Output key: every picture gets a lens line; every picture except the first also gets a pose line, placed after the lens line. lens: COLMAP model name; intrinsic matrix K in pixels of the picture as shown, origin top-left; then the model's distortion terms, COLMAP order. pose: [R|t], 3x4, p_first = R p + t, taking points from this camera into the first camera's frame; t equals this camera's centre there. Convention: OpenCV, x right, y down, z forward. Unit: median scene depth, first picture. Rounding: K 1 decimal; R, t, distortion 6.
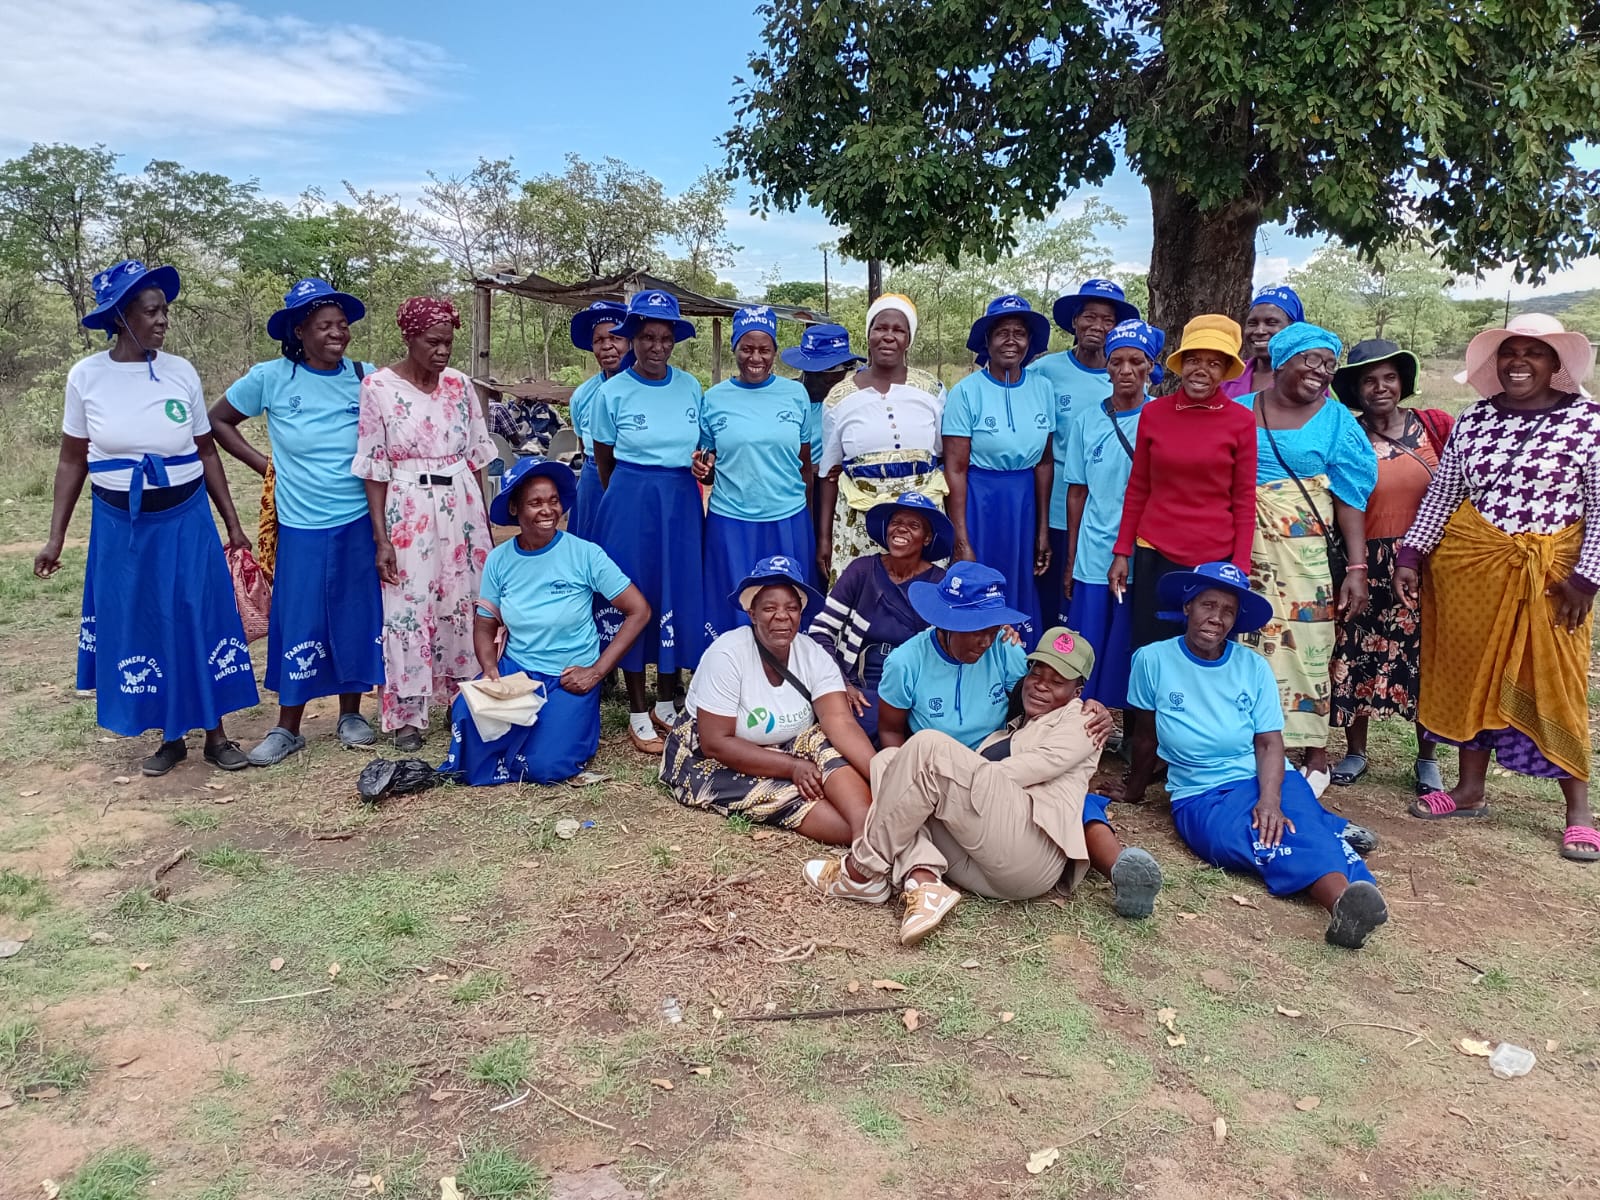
lens RADIAL K [[1260.2, 0, 802.8], [0, 1260.2, 631.1], [0, 0, 1]] dist [0.046617, -0.108213]
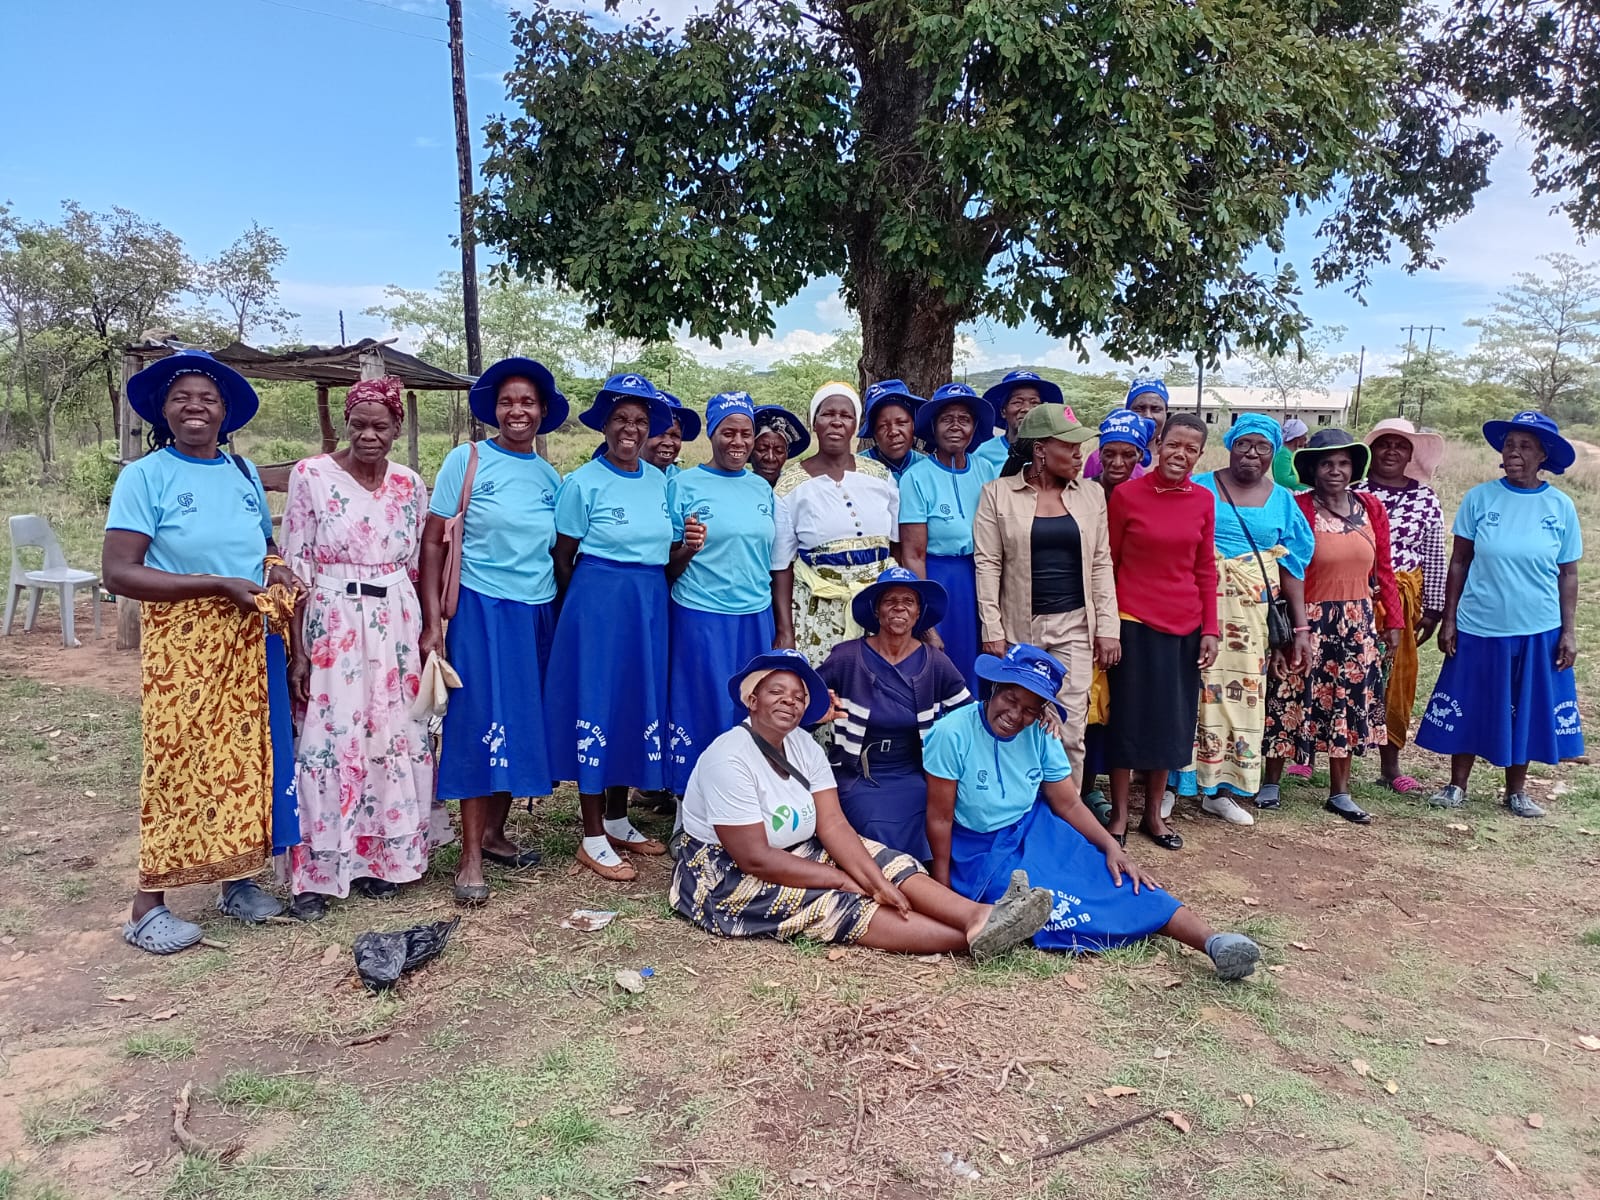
lens RADIAL K [[1260.2, 0, 802.8], [0, 1260.2, 631.1], [0, 0, 1]] dist [0.046617, -0.108213]
pose [[0.923191, -0.058237, 0.379903, -0.342102], [0.078451, 0.996196, -0.037930, -0.036381], [-0.376249, 0.064821, 0.924248, 0.114767]]
